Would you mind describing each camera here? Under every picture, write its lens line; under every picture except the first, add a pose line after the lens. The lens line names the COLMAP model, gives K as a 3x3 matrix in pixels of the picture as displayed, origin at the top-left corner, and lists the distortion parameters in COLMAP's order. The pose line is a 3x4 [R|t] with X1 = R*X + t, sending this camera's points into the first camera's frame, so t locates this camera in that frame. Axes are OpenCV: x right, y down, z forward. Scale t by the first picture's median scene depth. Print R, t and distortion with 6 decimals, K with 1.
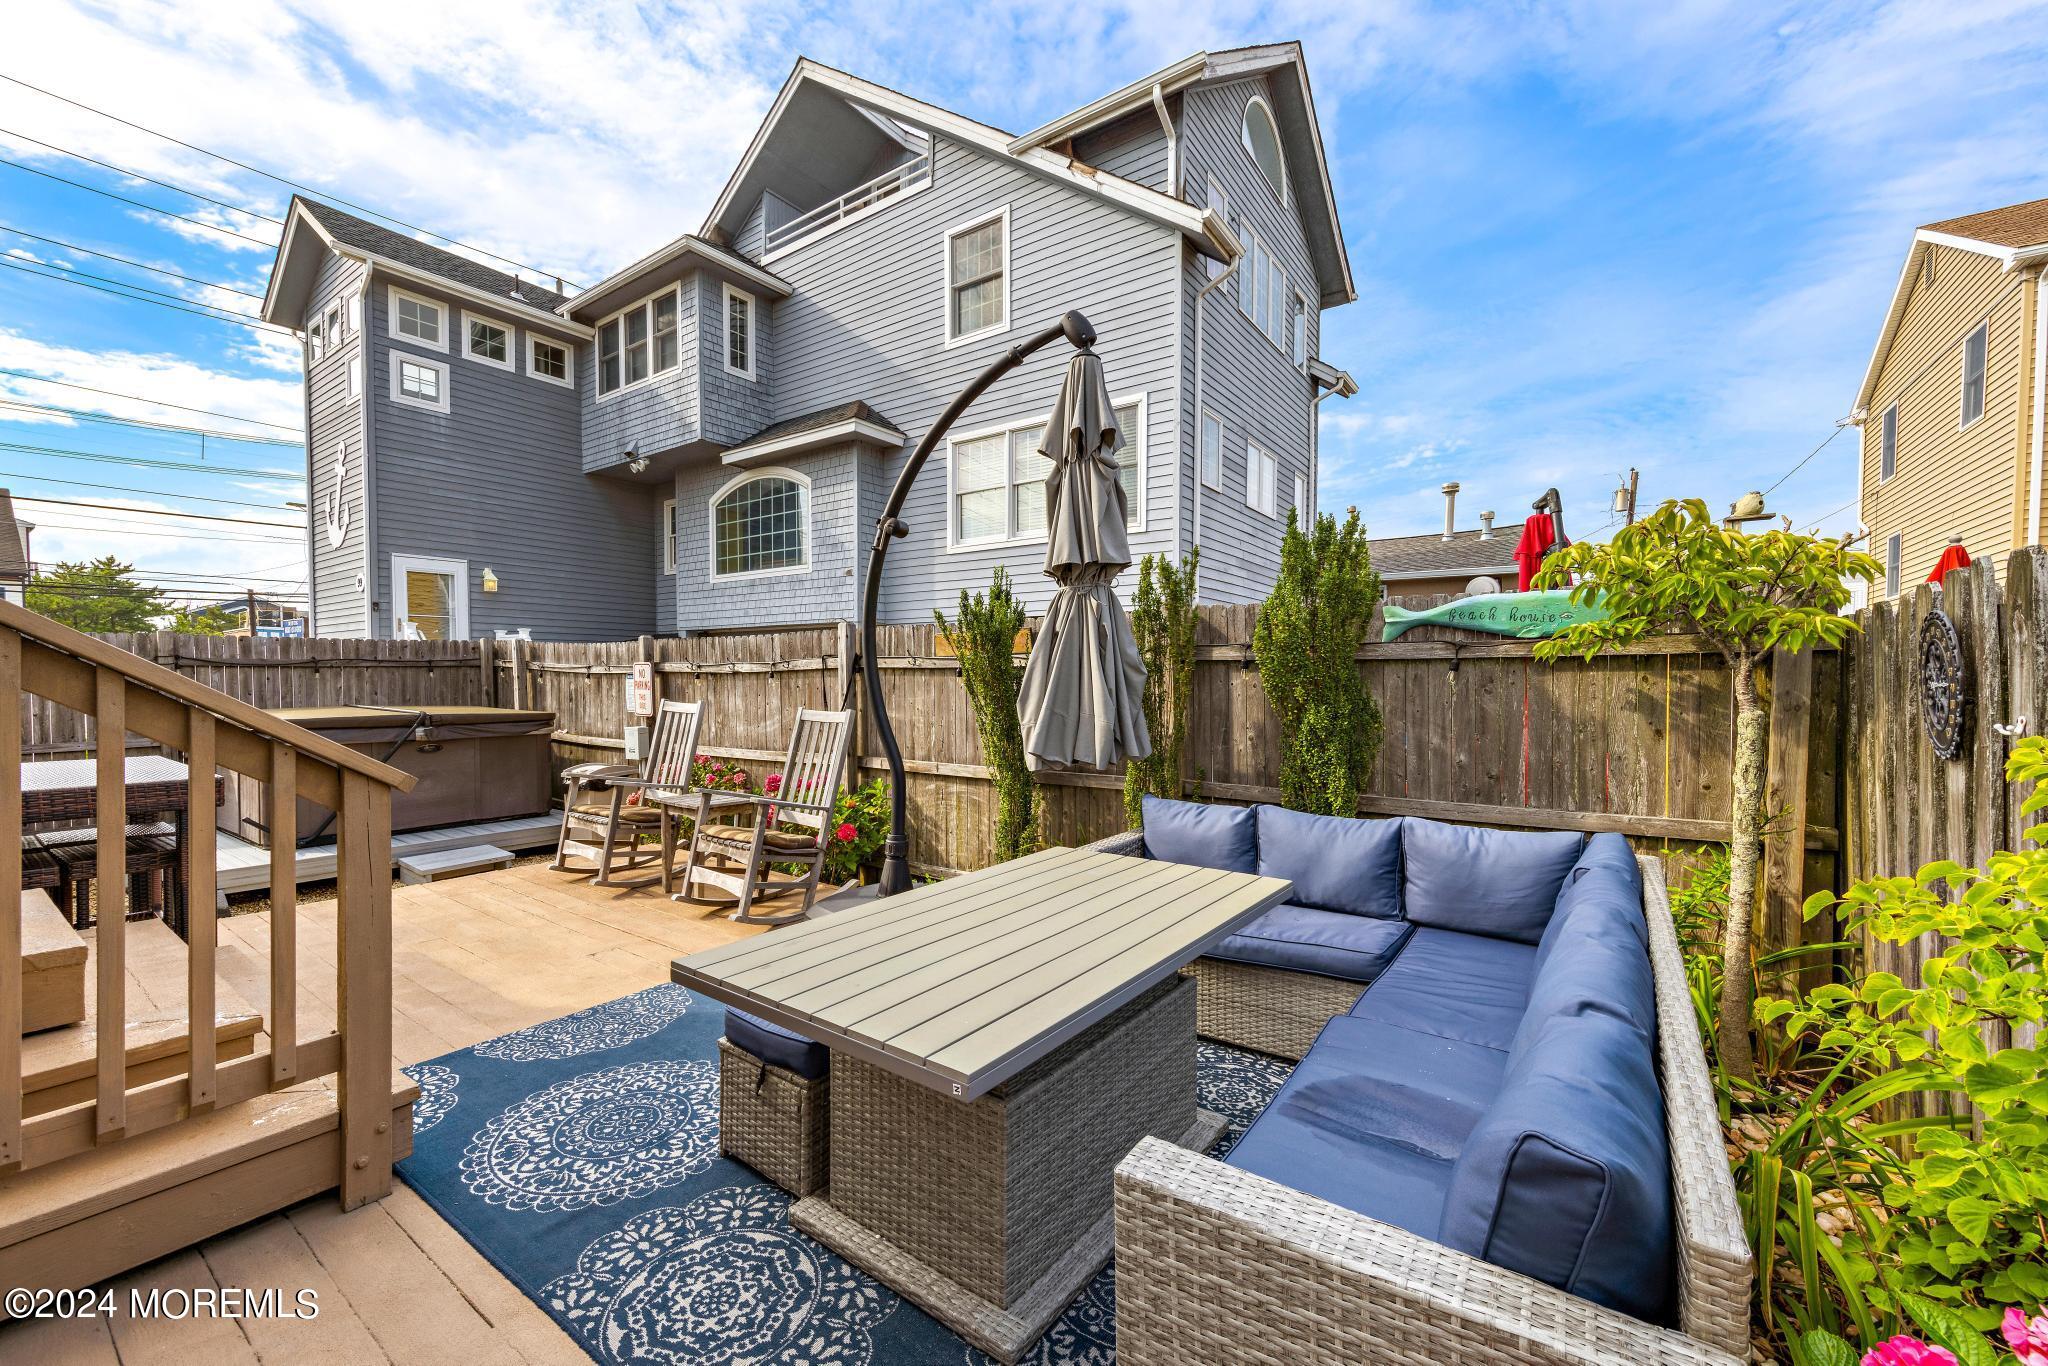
lens RADIAL K [[815.8, 0, 1044.9], [0, 815.8, 695.2], [0, 0, 1]] dist [-0.001362, 0.000065]
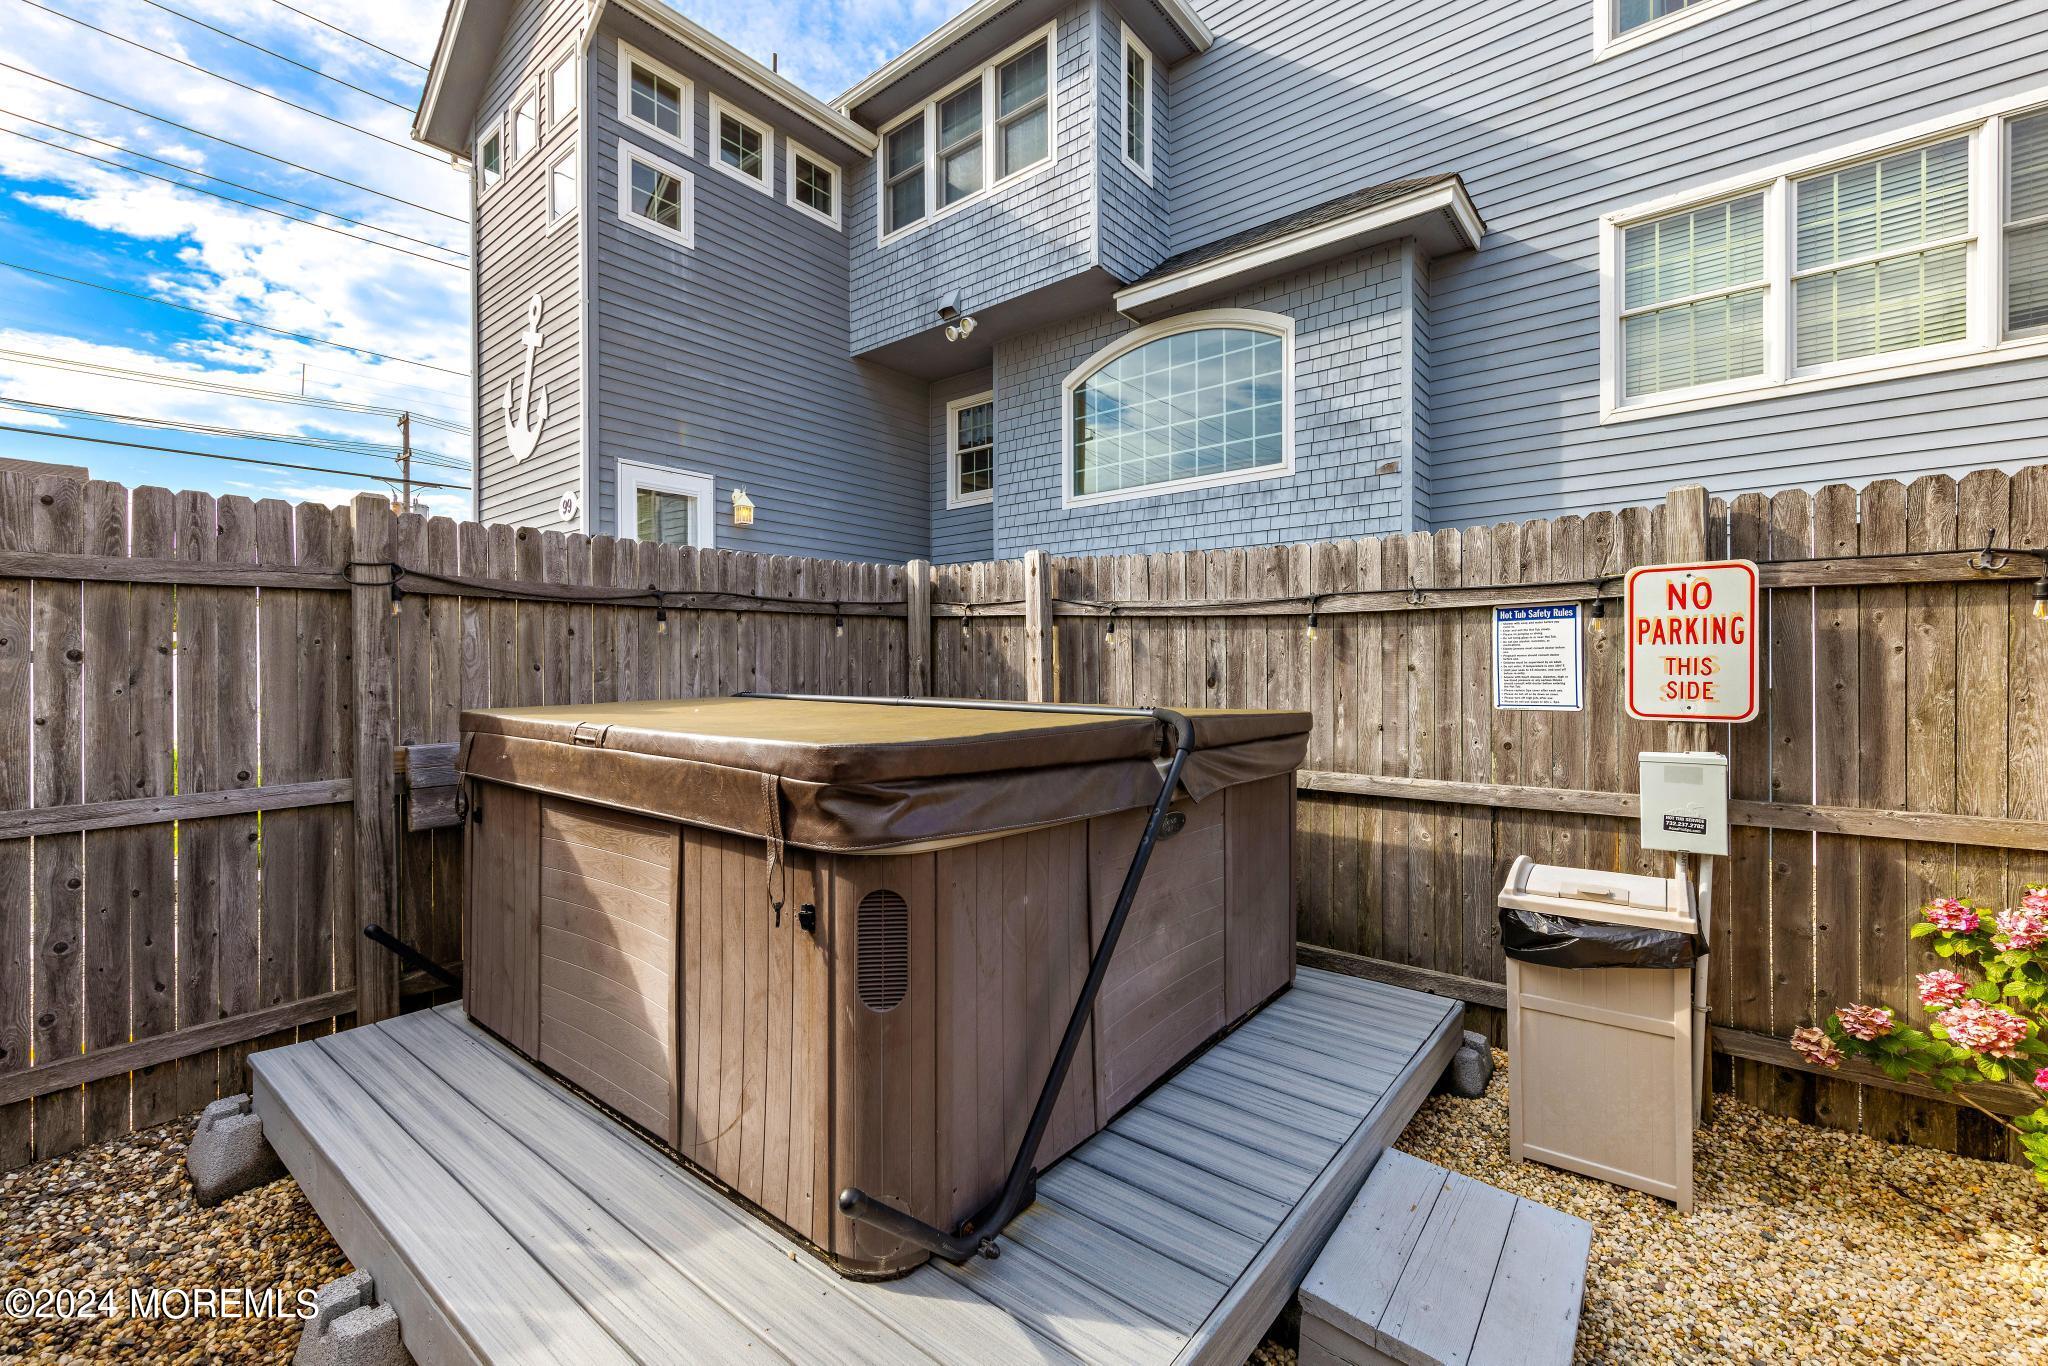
lens RADIAL K [[852.9, 0, 1021.5], [0, 852.9, 669.8], [0, 0, 1]] dist [0.003466, 0.000209]
pose [[0.997040, -0.004006, -0.076774, -0.423185], [0.002033, 0.999666, -0.025761, 0.007093], [0.076852, 0.025529, 0.996716, 0.354751]]
